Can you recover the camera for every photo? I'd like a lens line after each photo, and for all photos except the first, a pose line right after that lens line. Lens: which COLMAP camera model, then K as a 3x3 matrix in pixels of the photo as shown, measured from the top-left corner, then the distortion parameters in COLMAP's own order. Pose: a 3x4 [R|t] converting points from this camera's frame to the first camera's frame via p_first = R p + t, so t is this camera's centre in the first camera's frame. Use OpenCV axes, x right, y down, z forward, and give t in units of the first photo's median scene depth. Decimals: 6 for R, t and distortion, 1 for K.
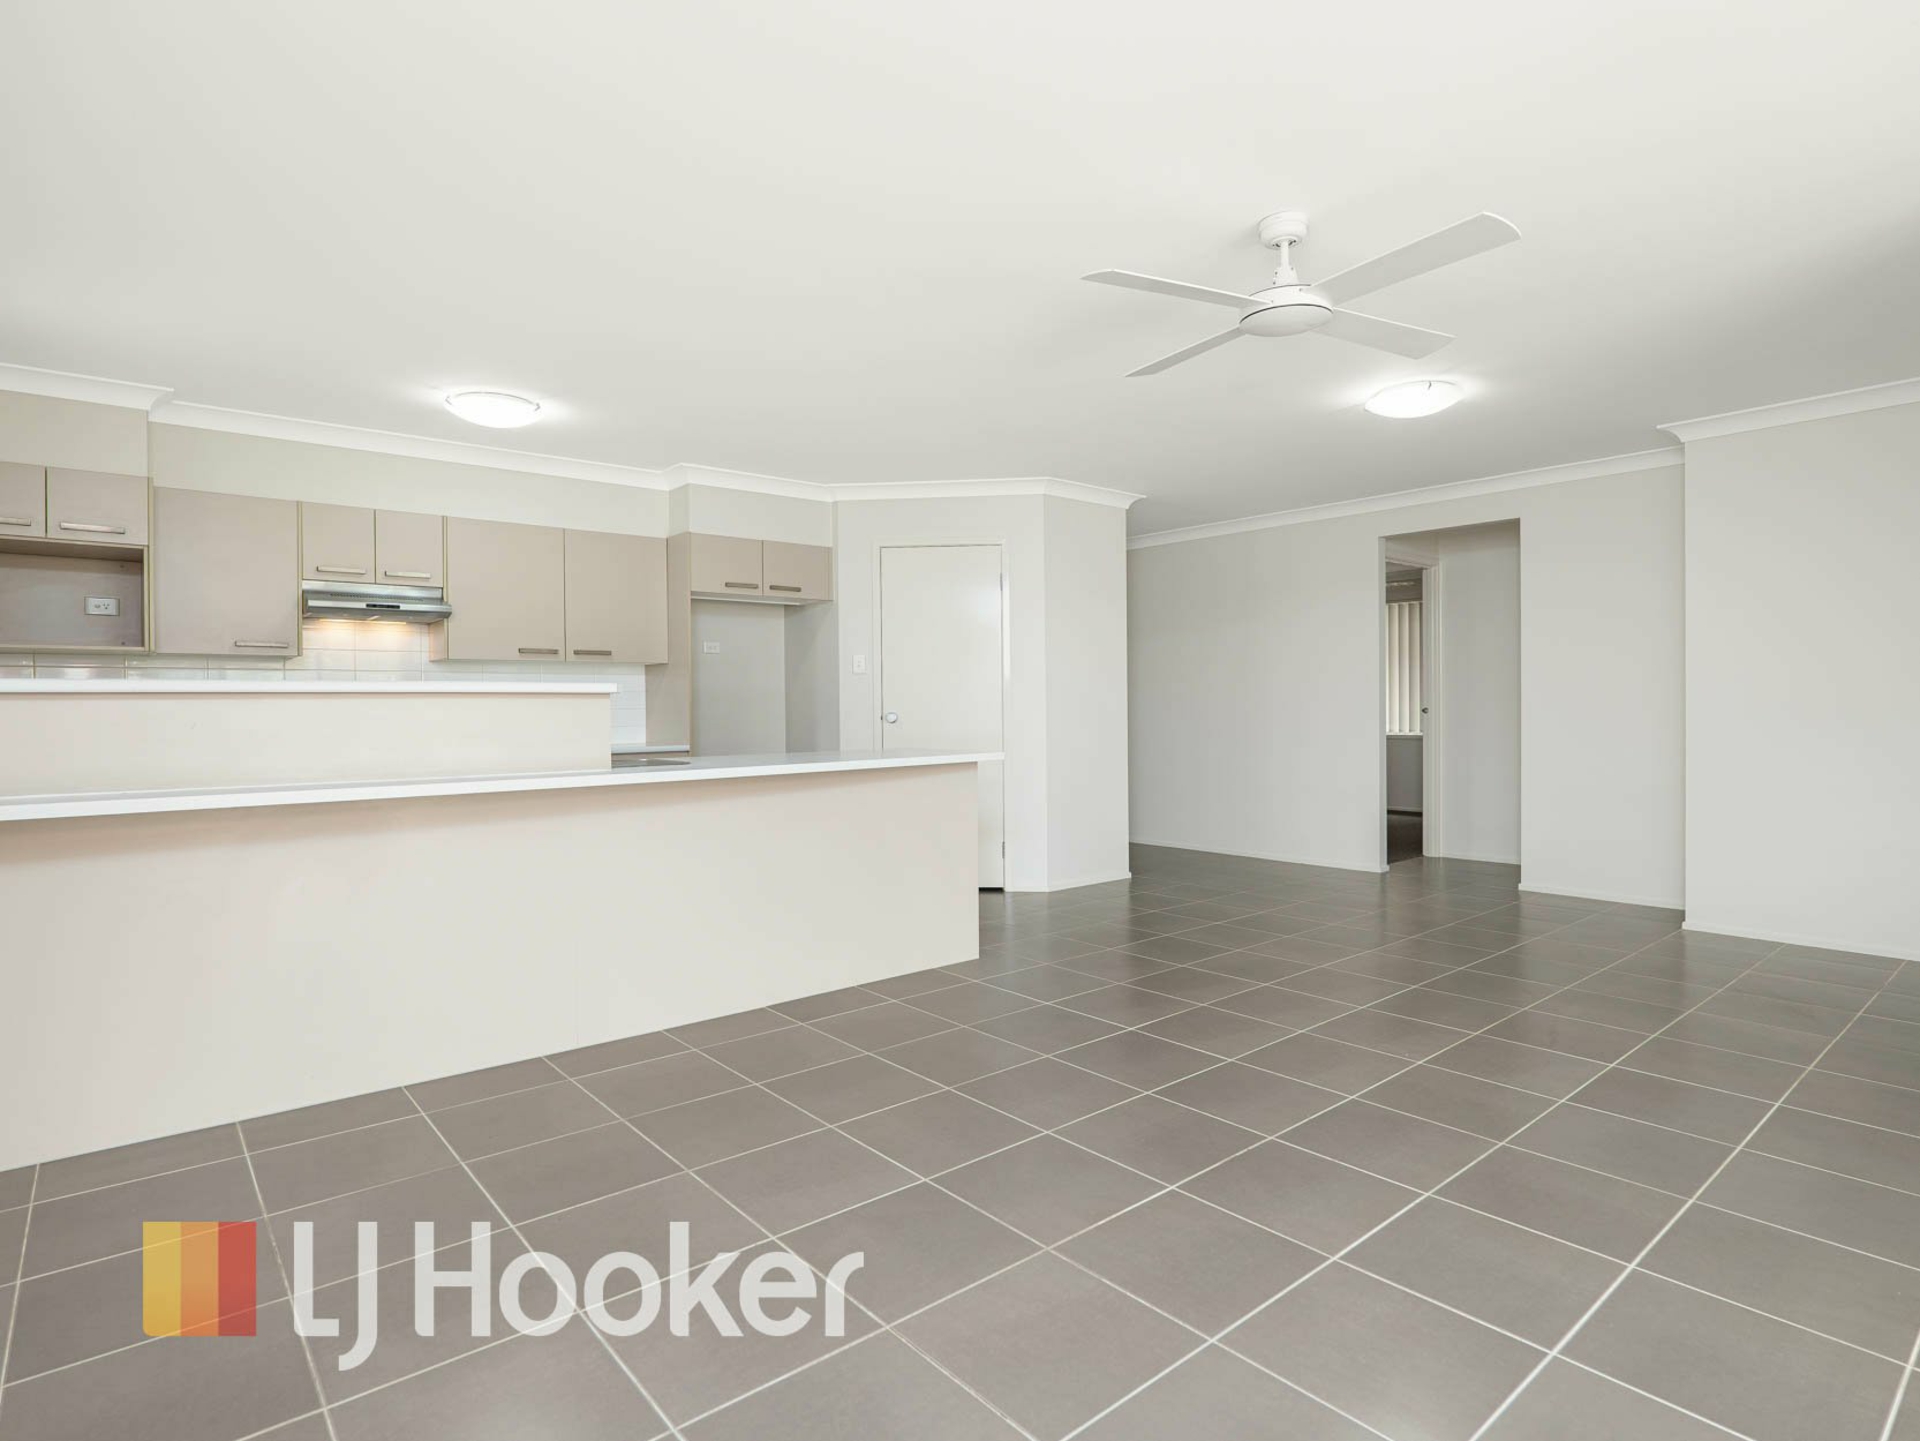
lens RADIAL K [[1026.9, 0, 960.1], [0, 1026.9, 711.3], [0, 0, 1]] dist [-0.002511, 0.000578]
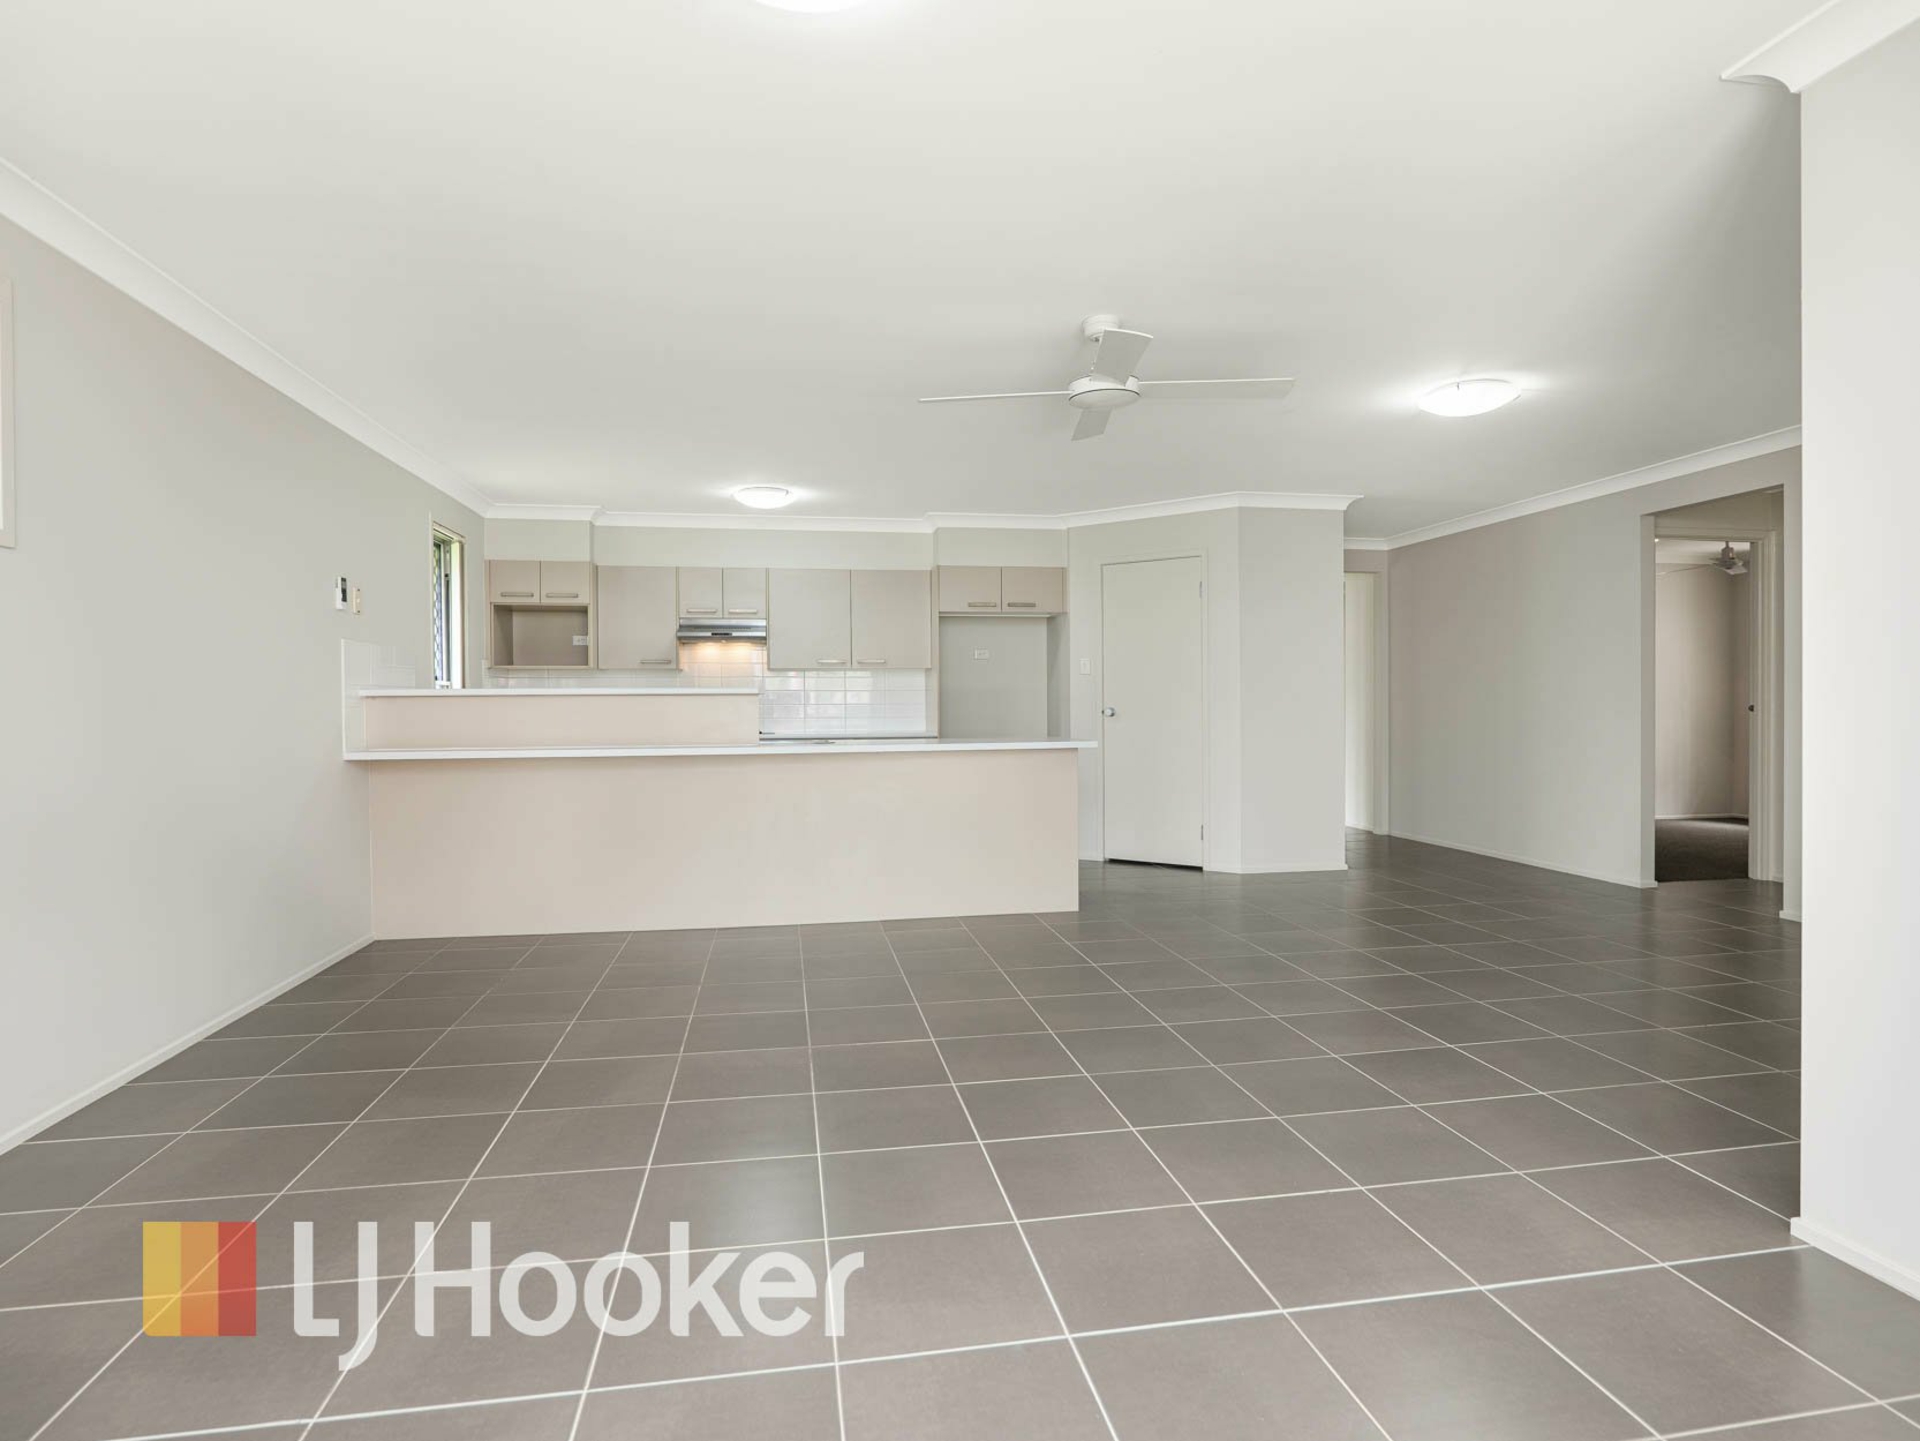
lens RADIAL K [[1026.9, 0, 963.7], [0, 1026.9, 716.9], [0, 0, 1]] dist [-0.002511, 0.000578]
pose [[0.864204, 0.009975, -0.503043, 0.410991], [-0.004728, 0.999920, 0.011704, -0.001348], [0.503119, -0.007737, 0.864182, -0.089480]]
